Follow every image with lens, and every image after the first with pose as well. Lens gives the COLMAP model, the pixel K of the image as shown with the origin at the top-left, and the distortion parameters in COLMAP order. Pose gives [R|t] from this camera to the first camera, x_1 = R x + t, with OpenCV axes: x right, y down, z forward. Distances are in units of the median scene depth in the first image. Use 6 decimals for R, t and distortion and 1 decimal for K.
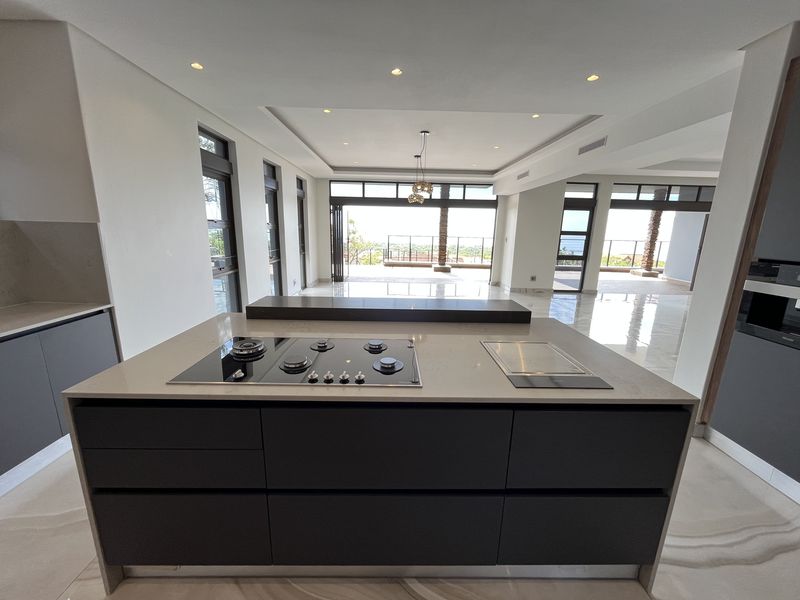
lens RADIAL K [[325.3, 0, 398.7], [0, 325.3, 300.9], [0, 0, 1]] dist [-0.000614, -0.000039]
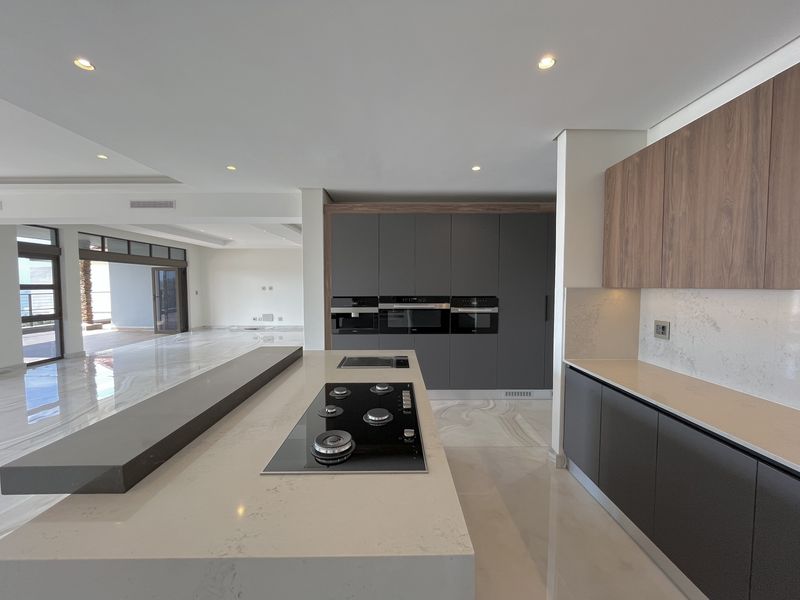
lens RADIAL K [[325.3, 0, 397.7], [0, 325.3, 301.6], [0, 0, 1]] dist [-0.000614, -0.000039]
pose [[0.013703, -0.075493, 0.997052, -0.212837], [0.219796, 0.972984, 0.070650, -0.036713], [-0.975450, 0.218180, 0.029926, 0.131849]]
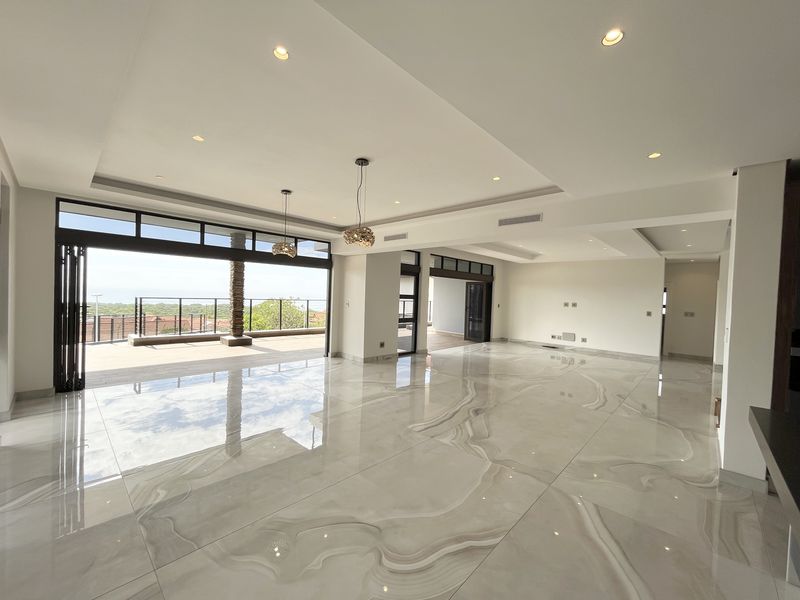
lens RADIAL K [[325.3, 0, 397.5], [0, 325.3, 301.5], [0, 0, 1]] dist [-0.000614, -0.000039]
pose [[0.700432, -0.015152, 0.713558, -0.202744], [0.137342, 0.983951, -0.113922, -0.074106], [-0.700380, 0.177797, 0.691271, 0.288487]]
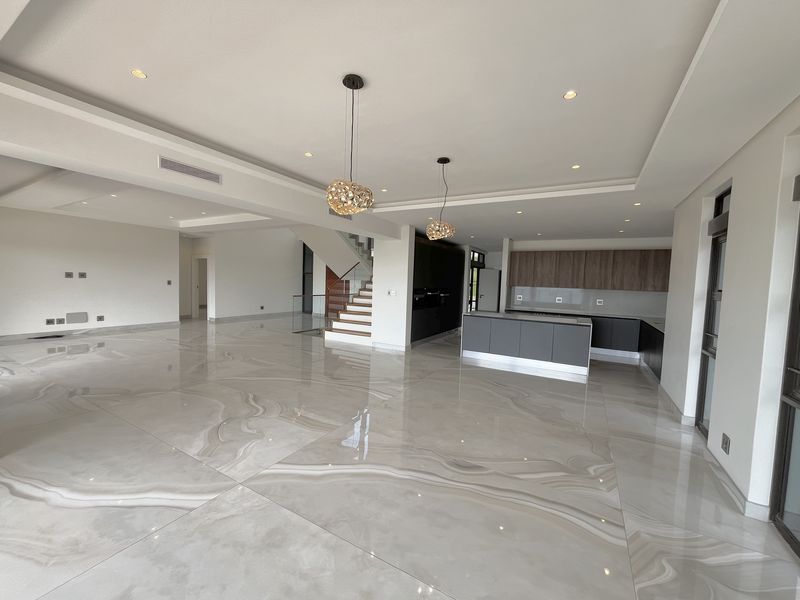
lens RADIAL K [[325.3, 0, 400.9], [0, 325.3, 302.3], [0, 0, 1]] dist [-0.000614, -0.000039]
pose [[-0.858675, -0.086955, 0.505090, -0.134208], [0.057427, 0.962973, 0.263411, -0.222217], [-0.509293, 0.255190, -0.821888, 0.964669]]
